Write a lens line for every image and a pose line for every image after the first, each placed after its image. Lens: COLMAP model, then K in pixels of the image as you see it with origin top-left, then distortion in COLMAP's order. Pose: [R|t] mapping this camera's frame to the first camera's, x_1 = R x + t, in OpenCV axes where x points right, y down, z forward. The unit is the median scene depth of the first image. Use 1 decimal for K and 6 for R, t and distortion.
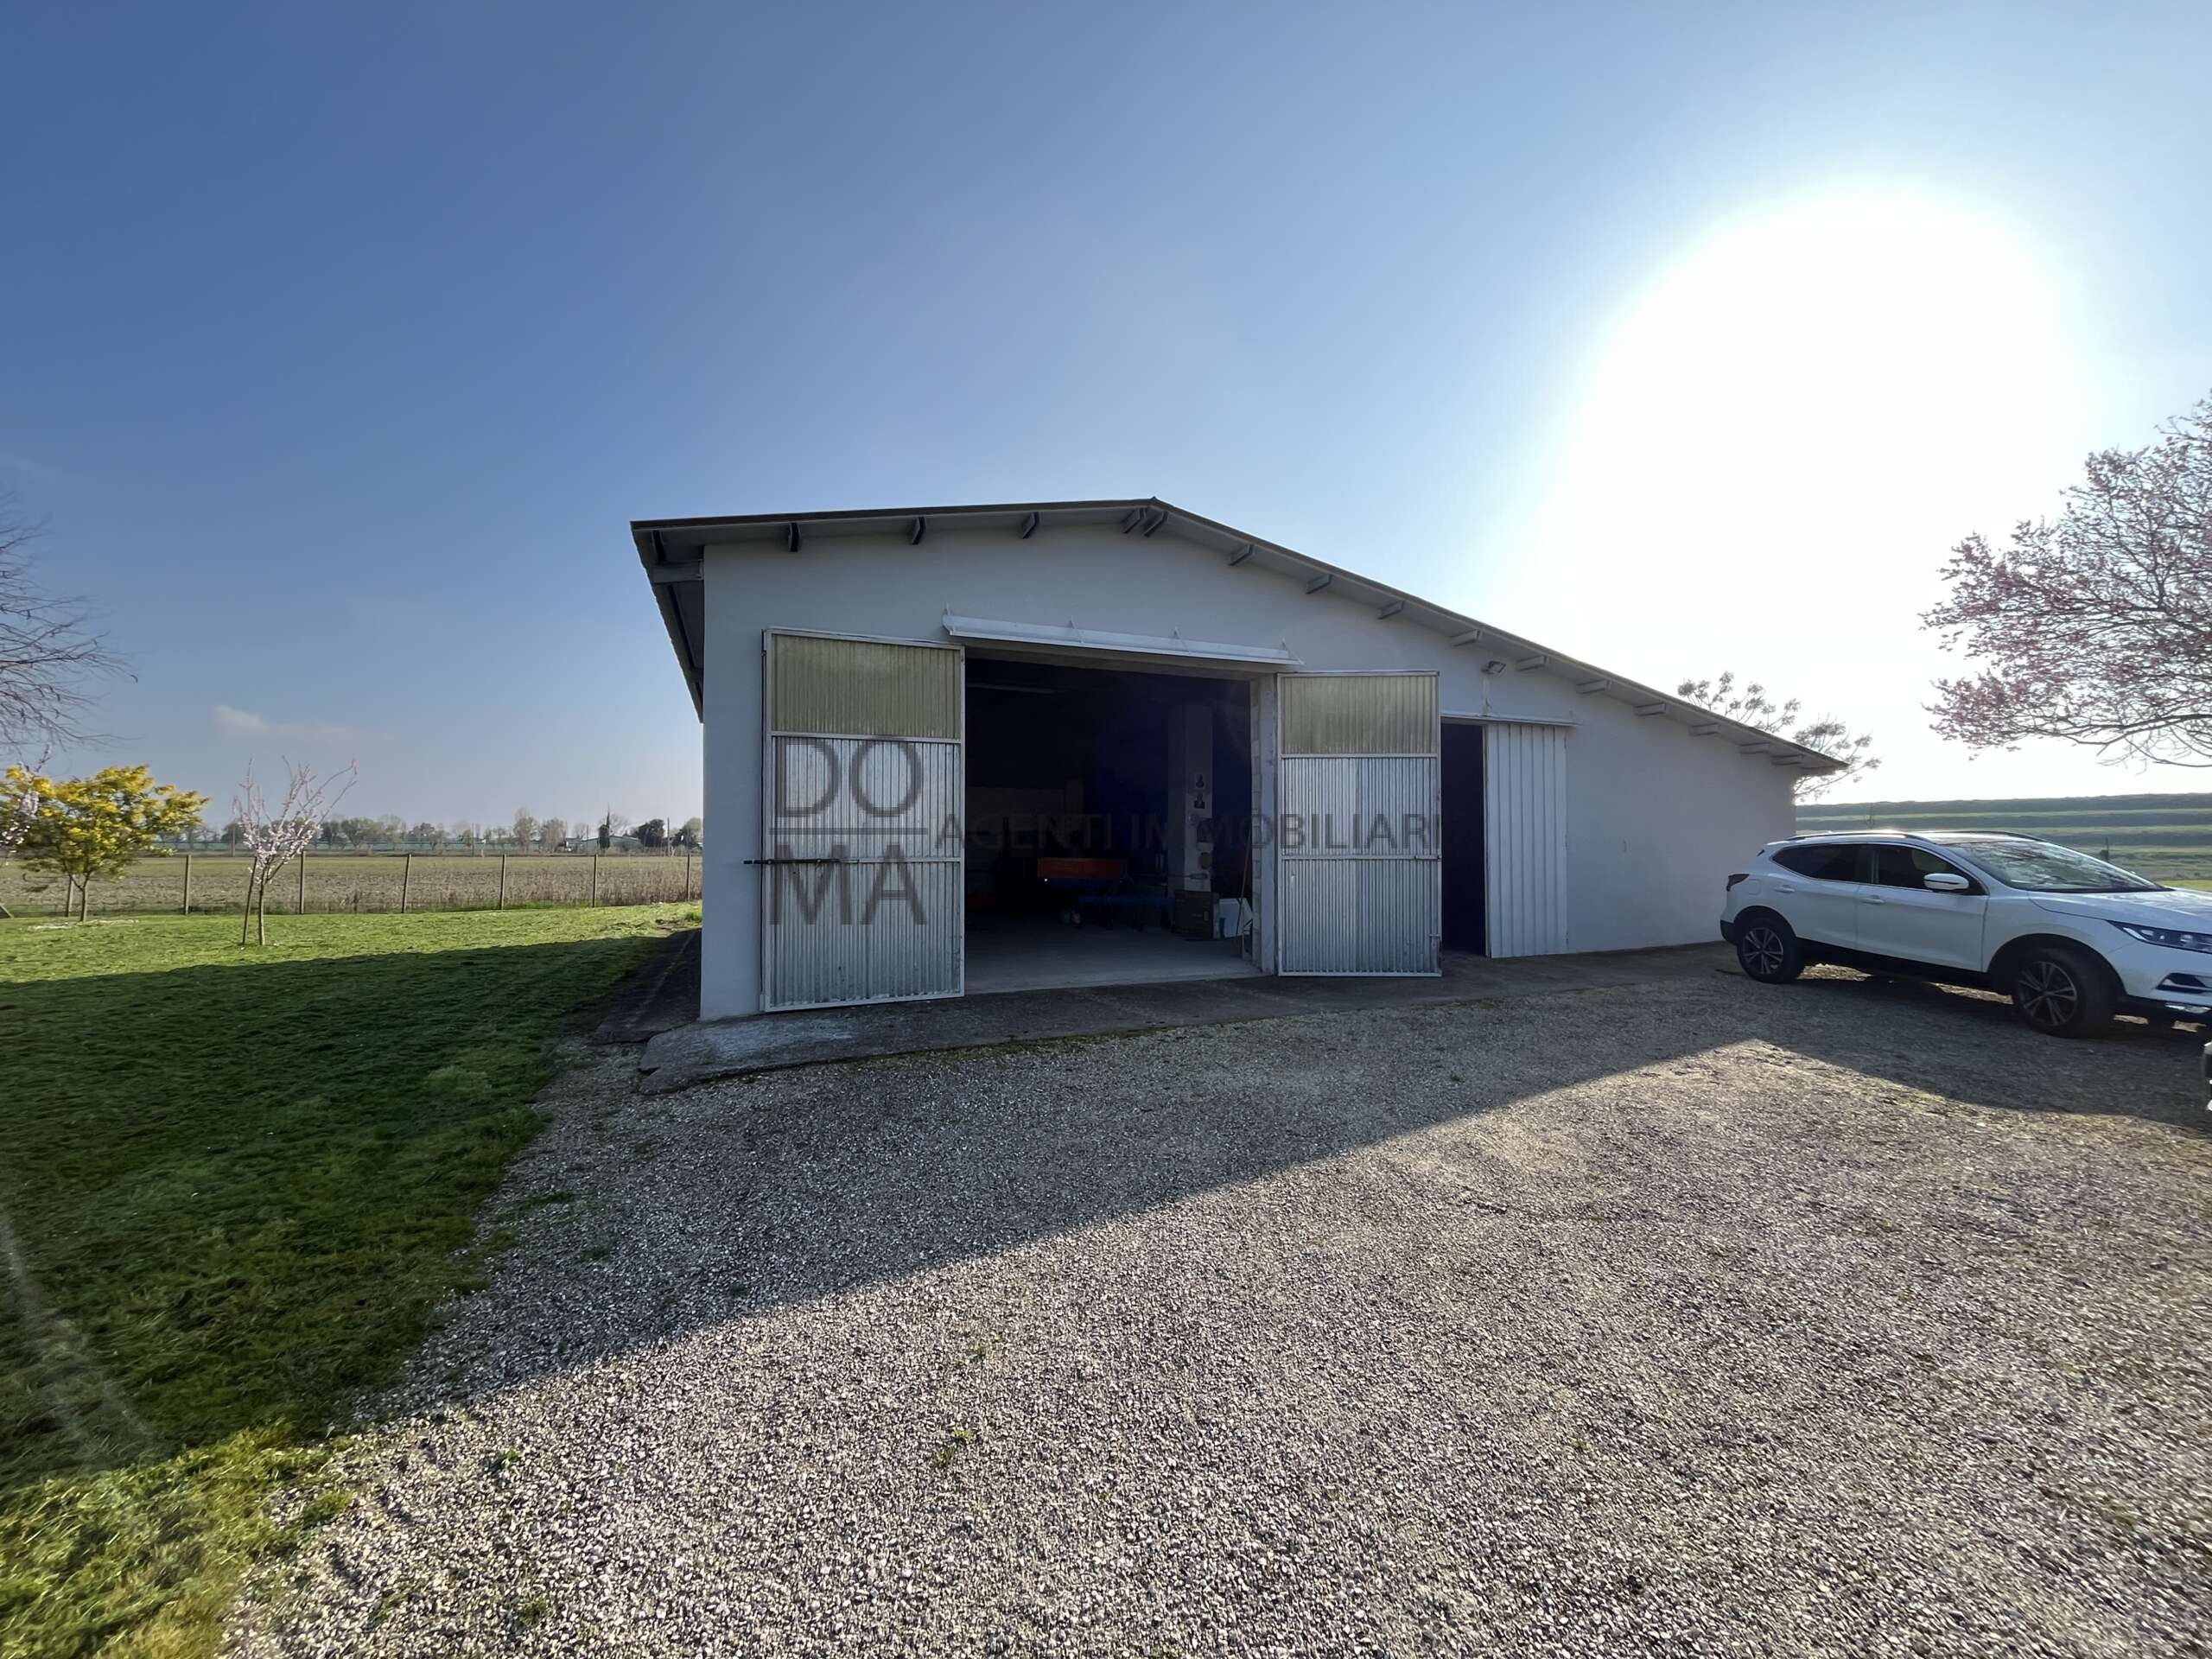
lens RADIAL K [[895.7, 0, 1106.0], [0, 895.7, 829.5], [0, 0, 1]] dist [-0.007959, -0.000395]
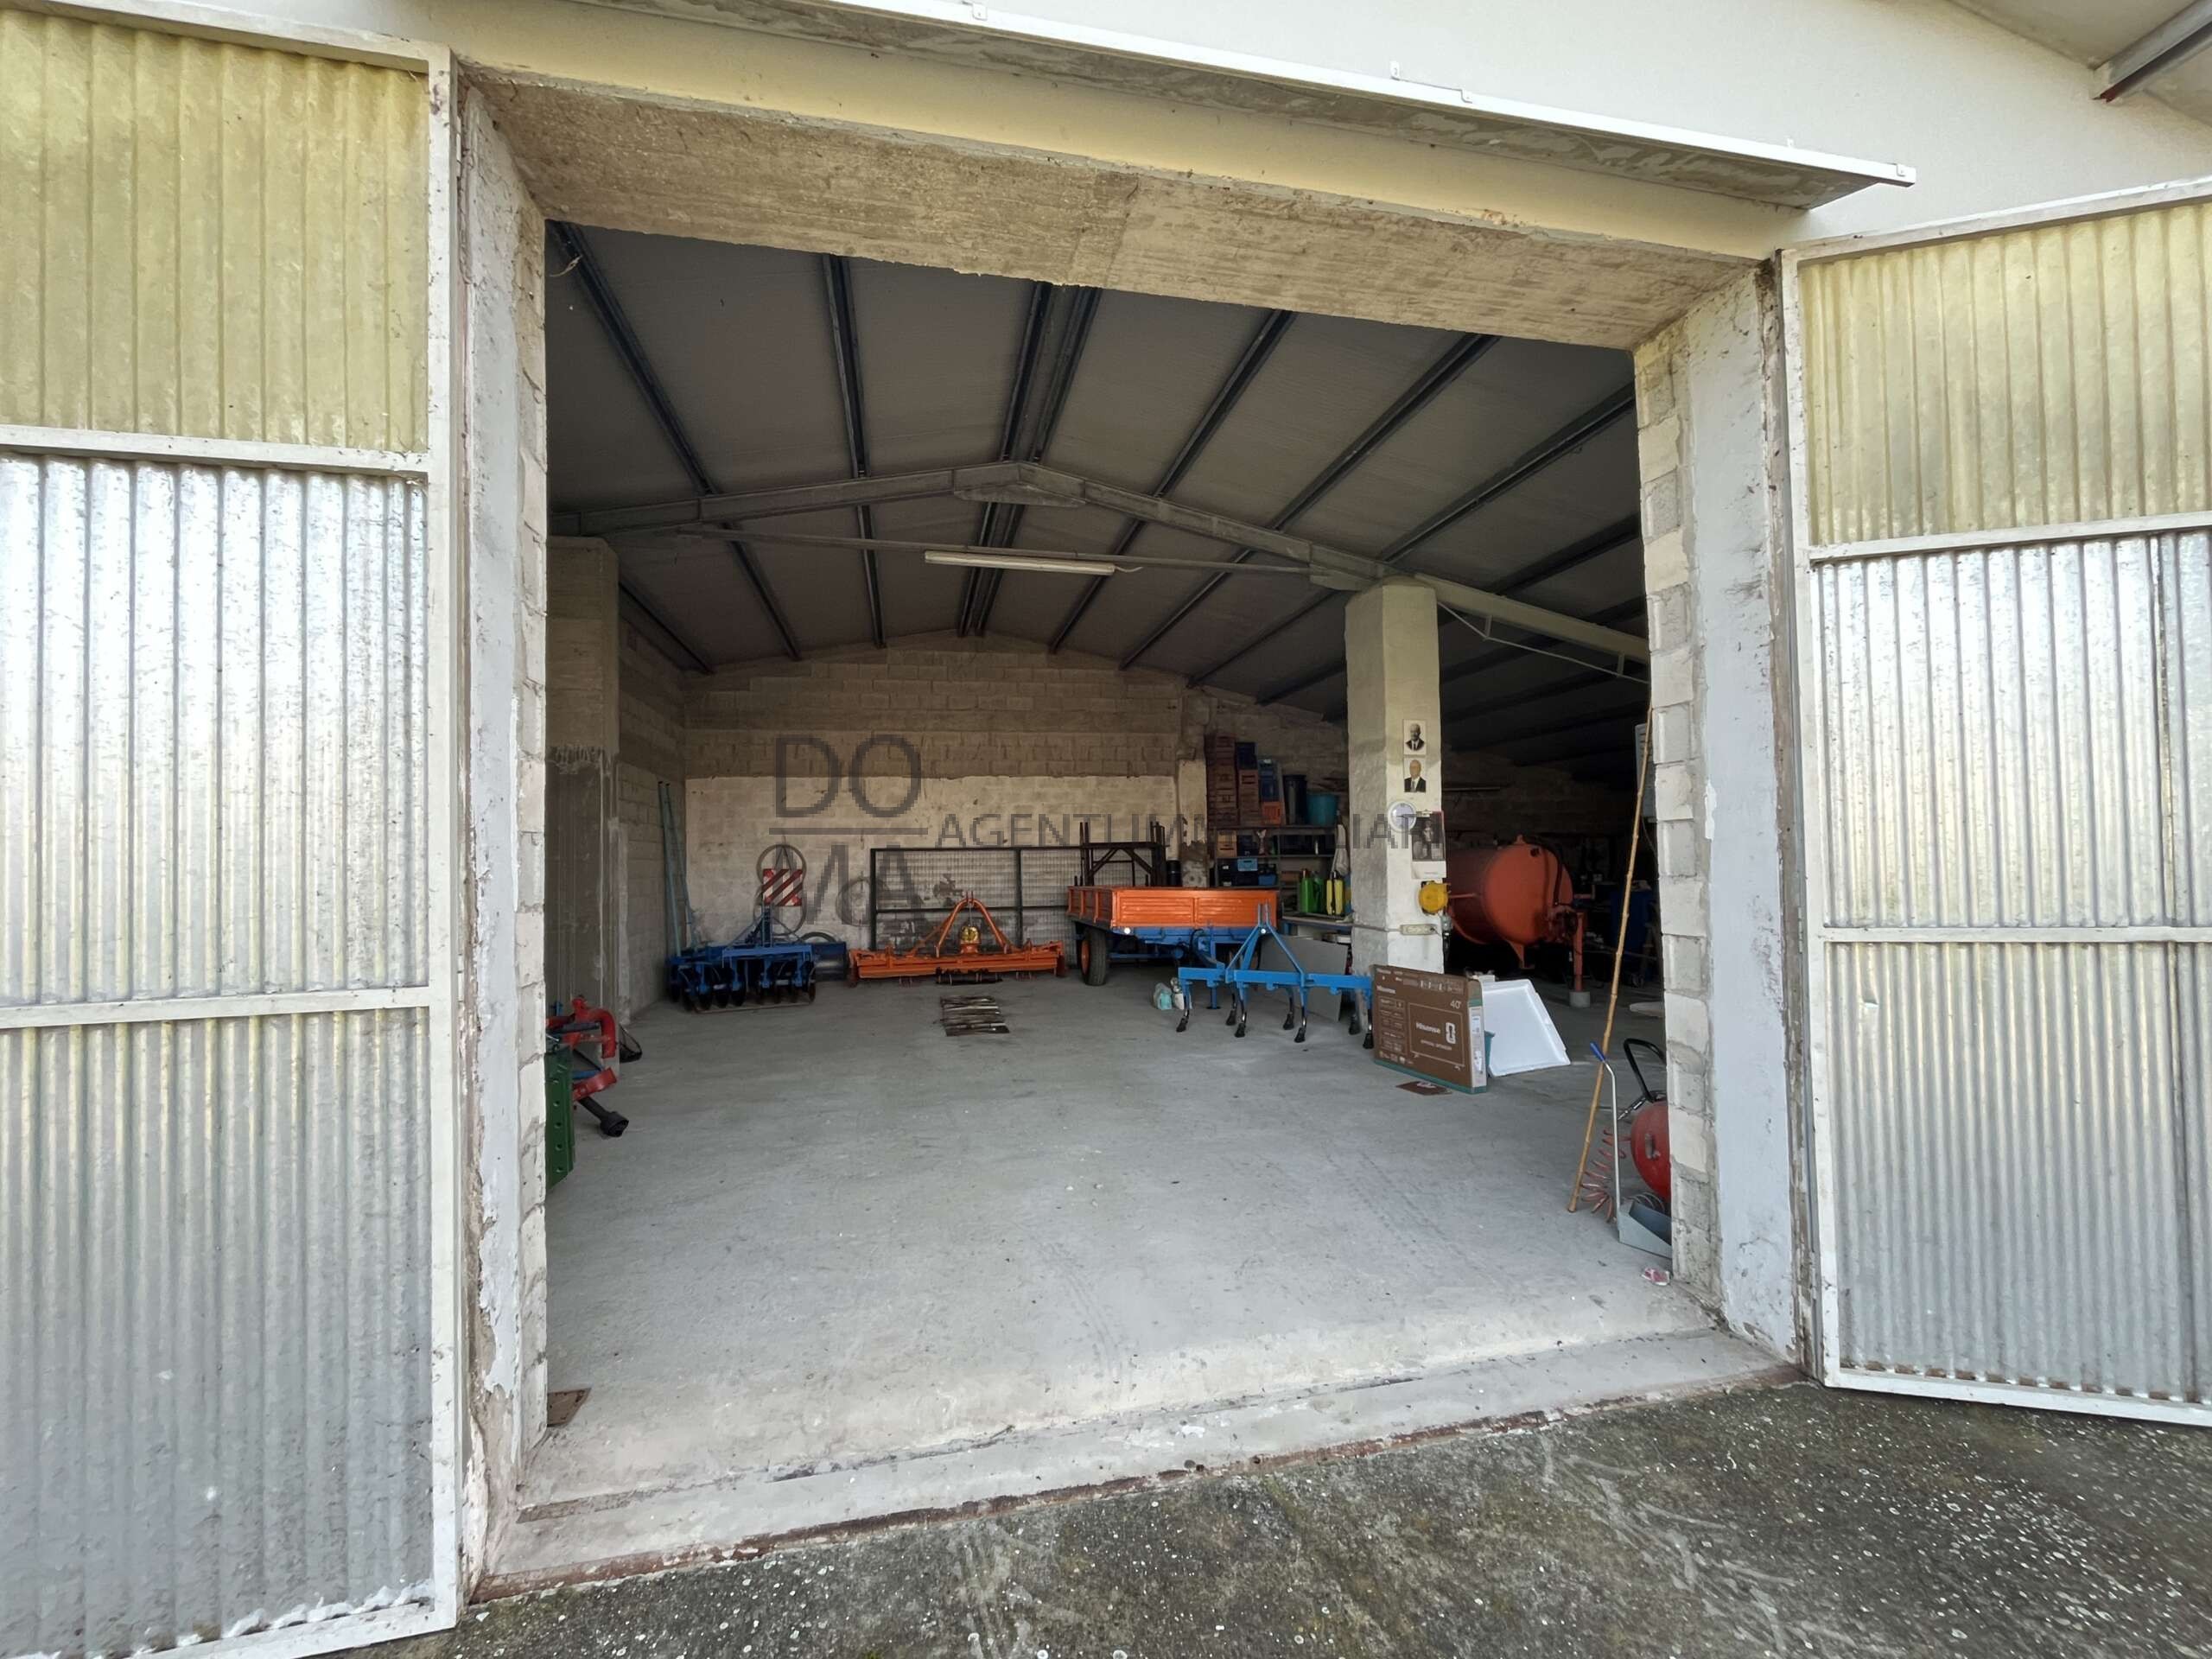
lens RADIAL K [[929.1, 0, 1106.0], [0, 929.1, 829.5], [0, 0, 1]] dist [-0.000446, 0.000042]
pose [[0.984703, -0.023112, -0.172701, 0.033923], [0.021475, 0.999705, -0.011346, -0.001159], [0.172912, 0.007464, 0.984909, 0.660321]]
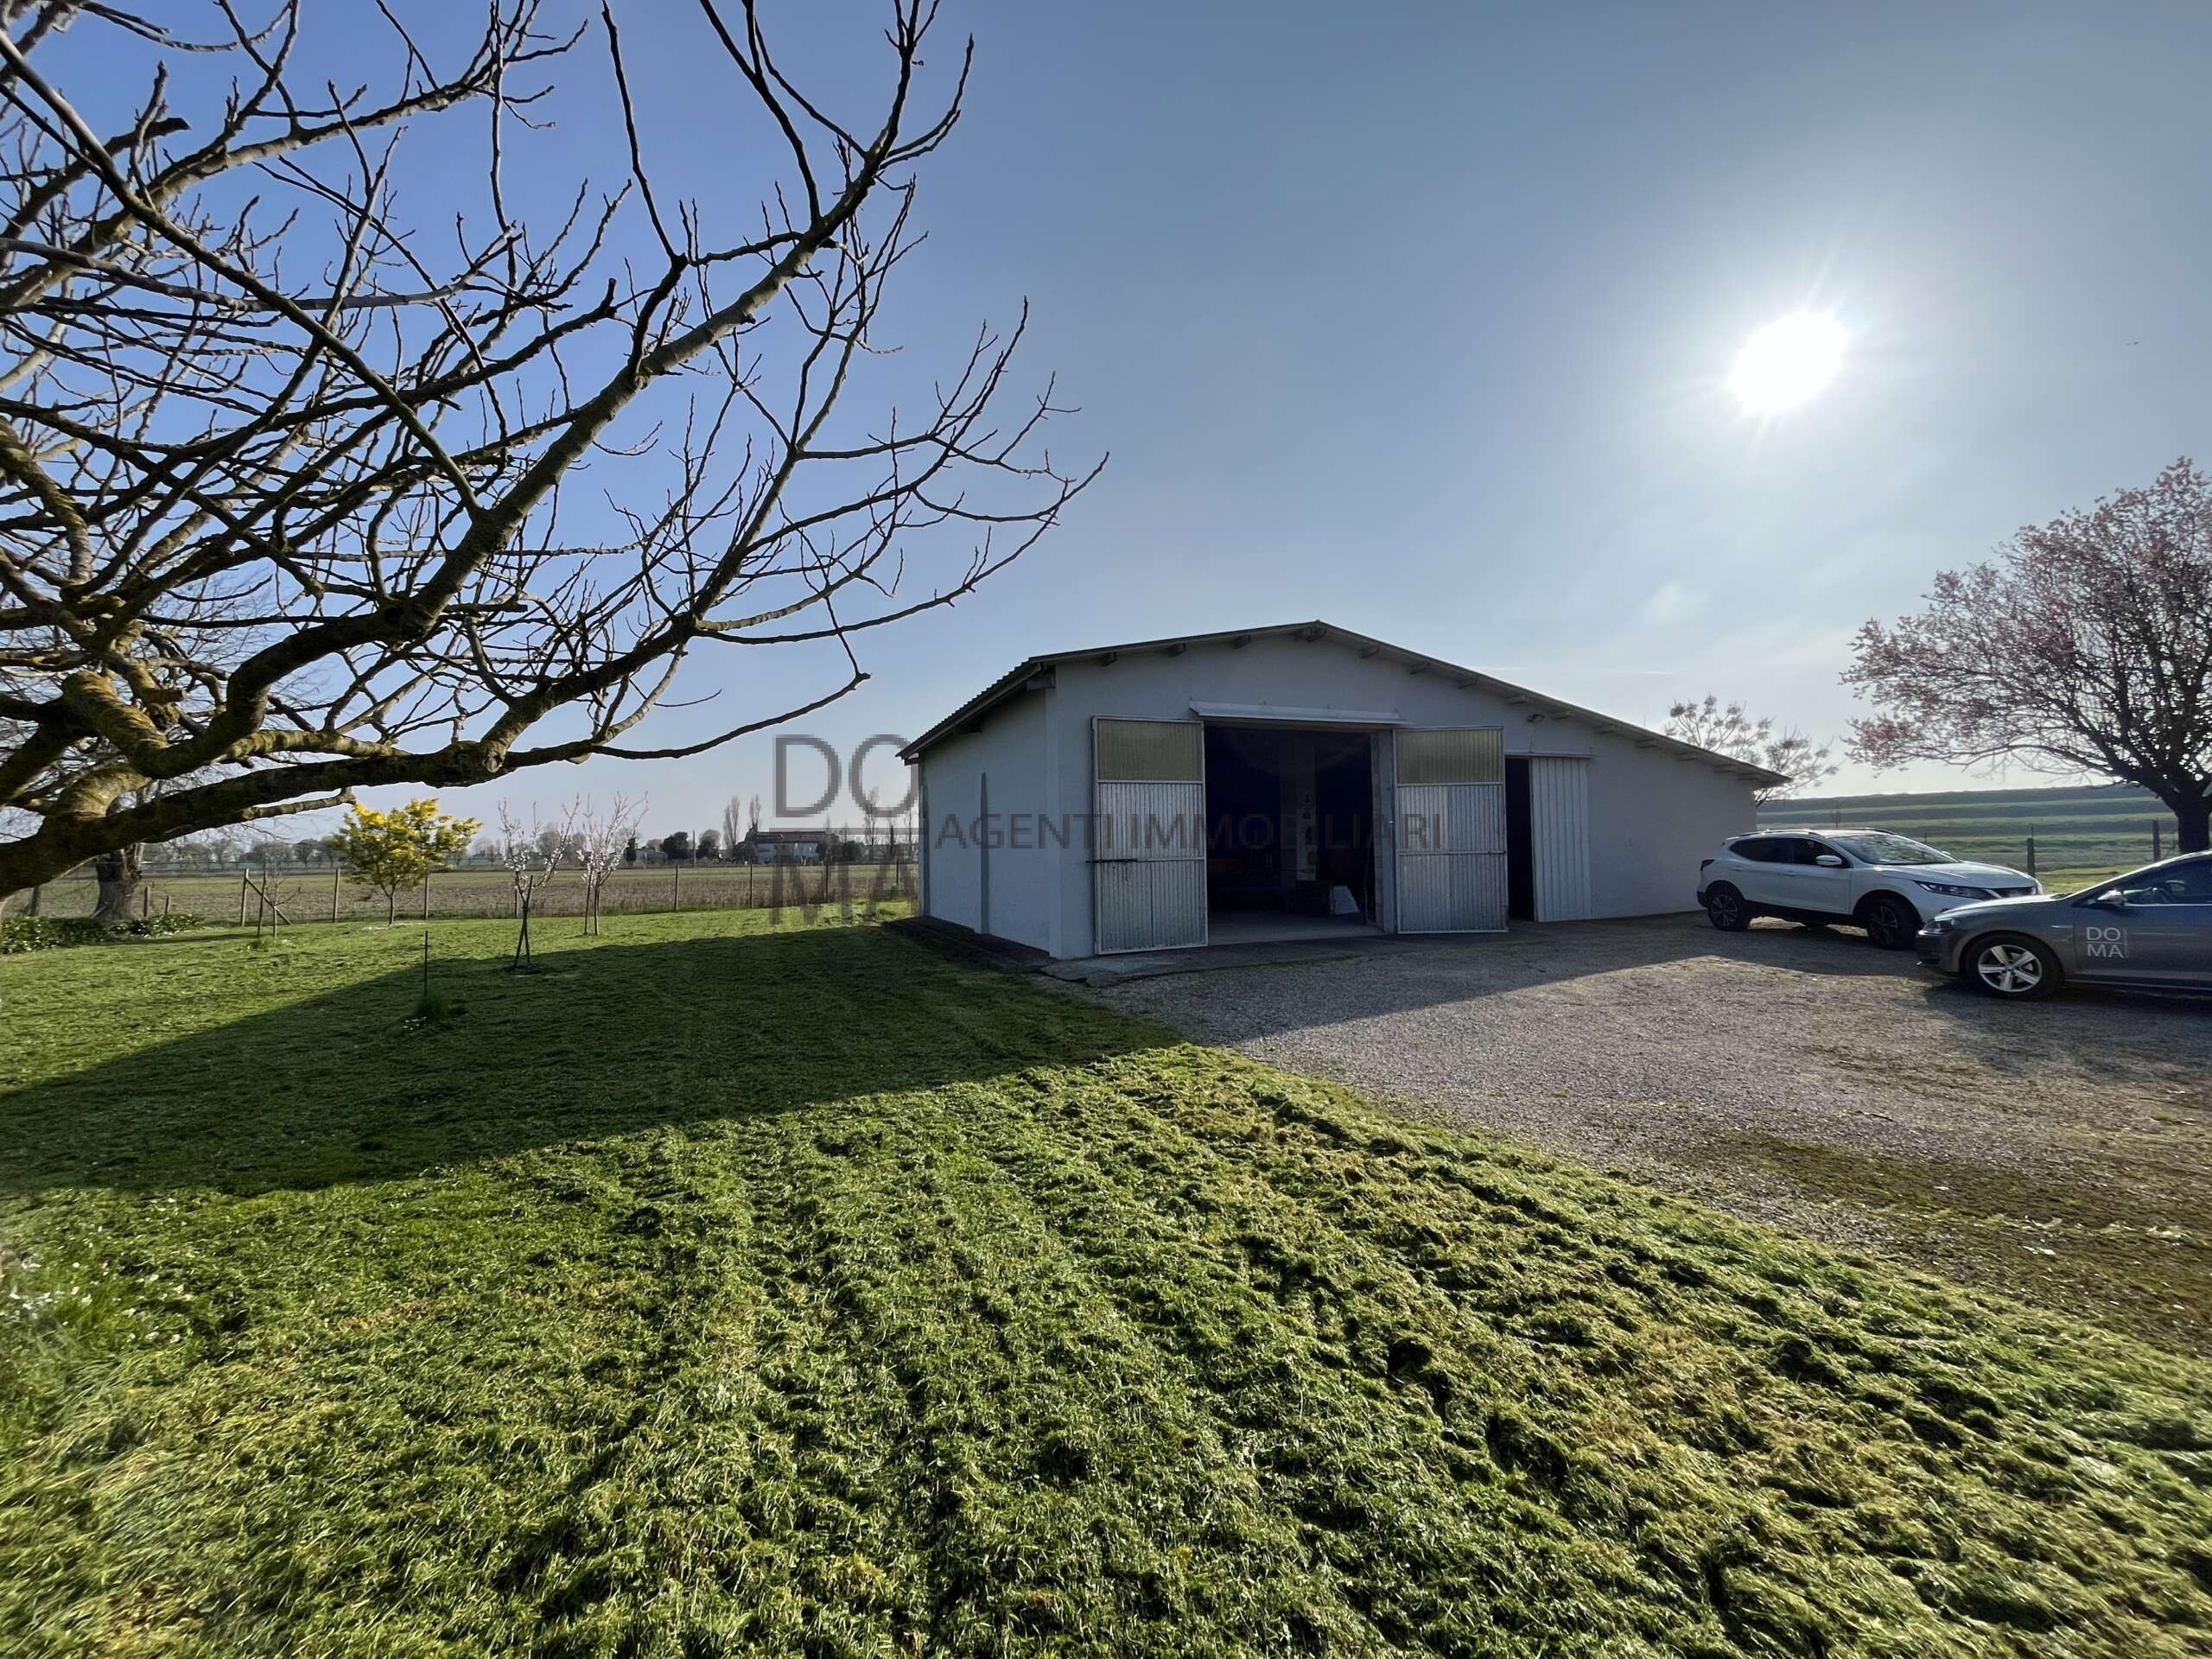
lens RADIAL K [[894.0, 0, 1106.0], [0, 894.0, 829.5], [0, 0, 1]] dist [-0.003952, 0.000256]
pose [[0.999841, -0.017667, -0.002309, -0.270228], [0.017658, 0.999835, -0.004188, -0.010351], [0.002383, 0.004147, 0.999989, -0.457428]]
